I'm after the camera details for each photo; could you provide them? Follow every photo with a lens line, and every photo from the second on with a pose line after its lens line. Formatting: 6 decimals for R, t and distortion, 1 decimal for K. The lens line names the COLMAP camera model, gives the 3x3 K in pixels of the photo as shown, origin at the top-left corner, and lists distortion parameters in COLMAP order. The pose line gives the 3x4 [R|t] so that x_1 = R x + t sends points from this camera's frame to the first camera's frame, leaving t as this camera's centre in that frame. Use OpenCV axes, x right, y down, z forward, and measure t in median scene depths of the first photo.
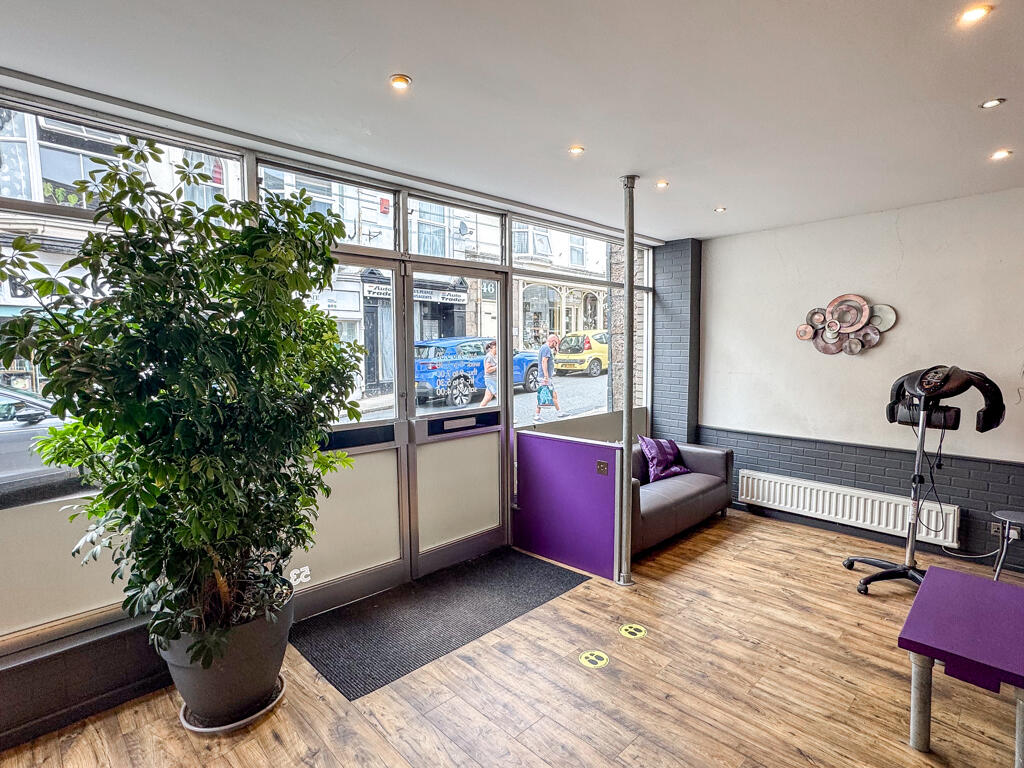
lens RADIAL K [[516.3, 0, 512.0], [0, 516.3, 384.0], [0, 0, 1]] dist [-0.069863, 0.036597]
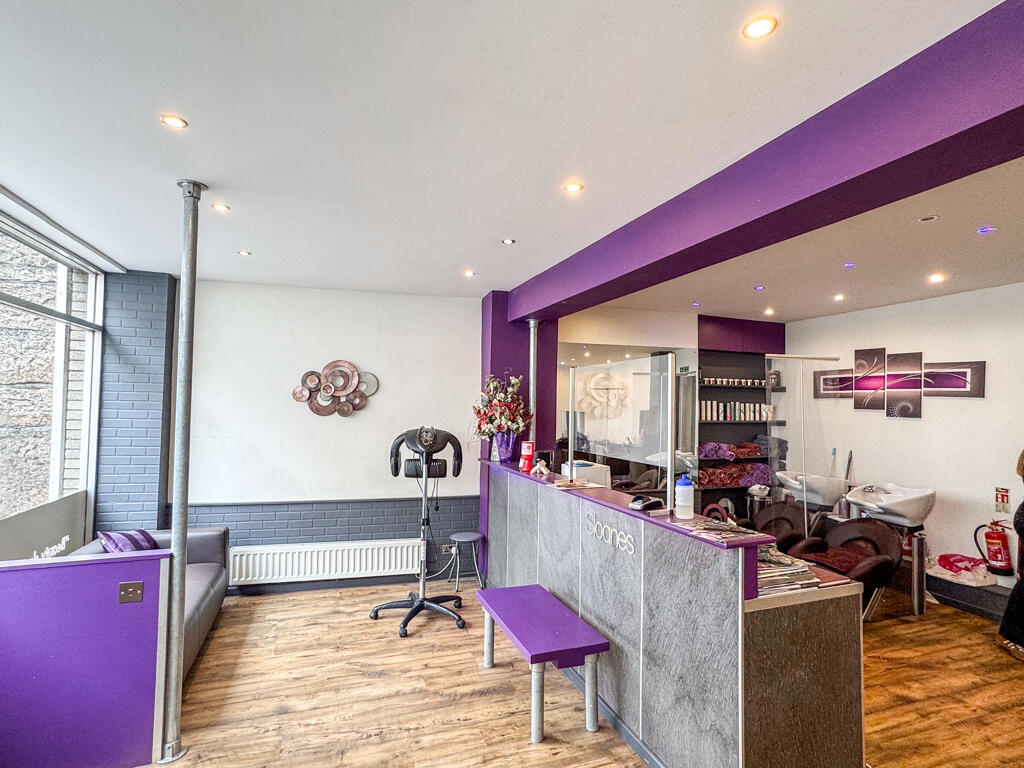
lens RADIAL K [[516.3, 0, 512.0], [0, 516.3, 384.0], [0, 0, 1]] dist [-0.069863, 0.036597]
pose [[0.415861, 0.050232, 0.908040, -0.195137], [0.050816, 0.995630, -0.078351, -0.025523], [-0.908007, 0.078726, 0.411491, 0.245155]]
